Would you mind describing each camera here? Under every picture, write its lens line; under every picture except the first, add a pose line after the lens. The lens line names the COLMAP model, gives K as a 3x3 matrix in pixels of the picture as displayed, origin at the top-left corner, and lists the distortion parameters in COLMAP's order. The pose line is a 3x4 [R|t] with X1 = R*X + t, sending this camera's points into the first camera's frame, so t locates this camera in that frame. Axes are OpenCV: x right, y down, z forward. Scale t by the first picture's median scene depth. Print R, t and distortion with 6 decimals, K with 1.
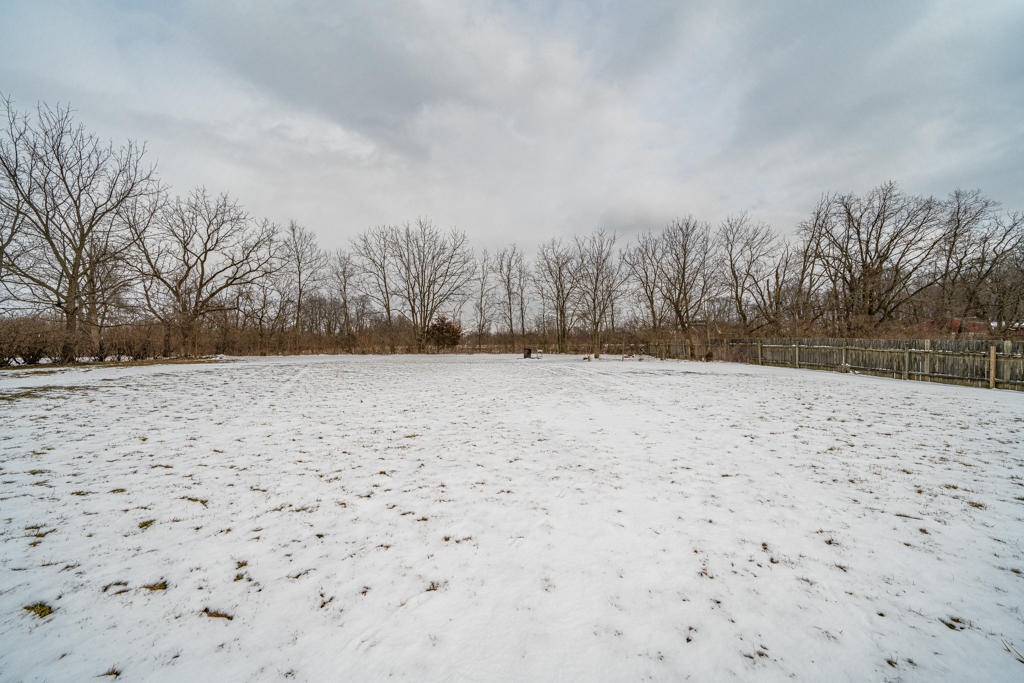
lens RADIAL K [[349.8, 0, 512.4], [0, 349.8, 350.6], [0, 0, 1]] dist [-0.007818, 0.000508]
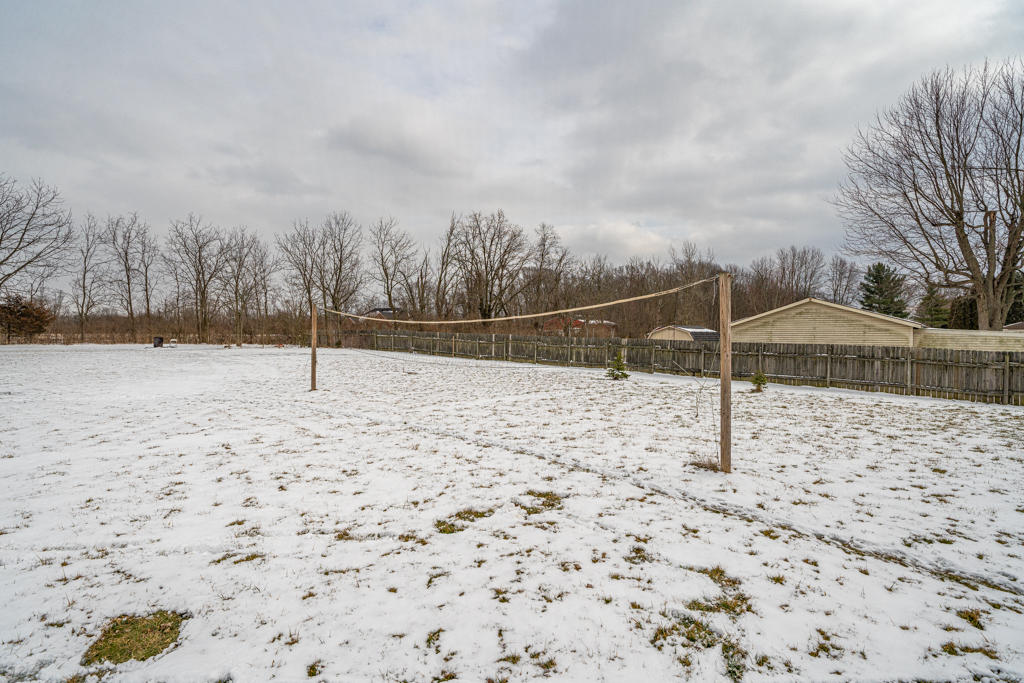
lens RADIAL K [[478.3, 0, 507.2], [0, 478.3, 345.6], [0, 0, 1]] dist [-0.003640, -0.001331]
pose [[0.769094, -0.008196, 0.639083, -0.041534], [0.002677, 0.999950, 0.009602, 0.004175], [-0.639130, -0.005674, 0.769078, -0.442765]]
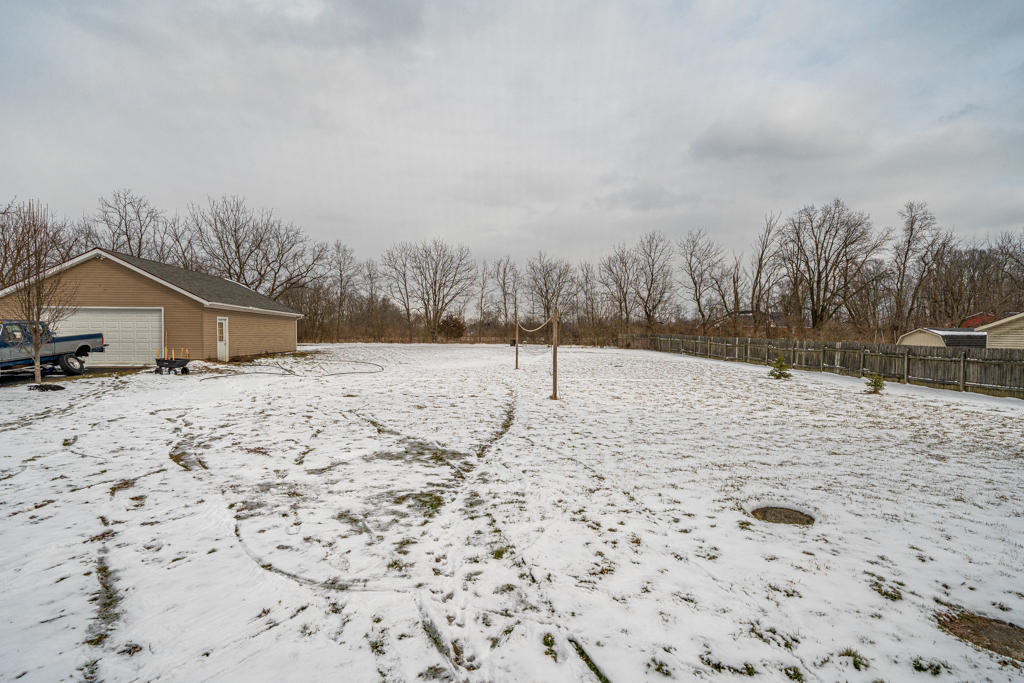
lens RADIAL K [[478.3, 0, 522.5], [0, 478.3, 343.3], [0, 0, 1]] dist [-0.003640, -0.001331]
pose [[0.999769, 0.009535, -0.019261, 0.090573], [-0.009558, 0.999954, -0.001100, 0.007748], [0.019249, 0.001284, 0.999814, -0.694219]]
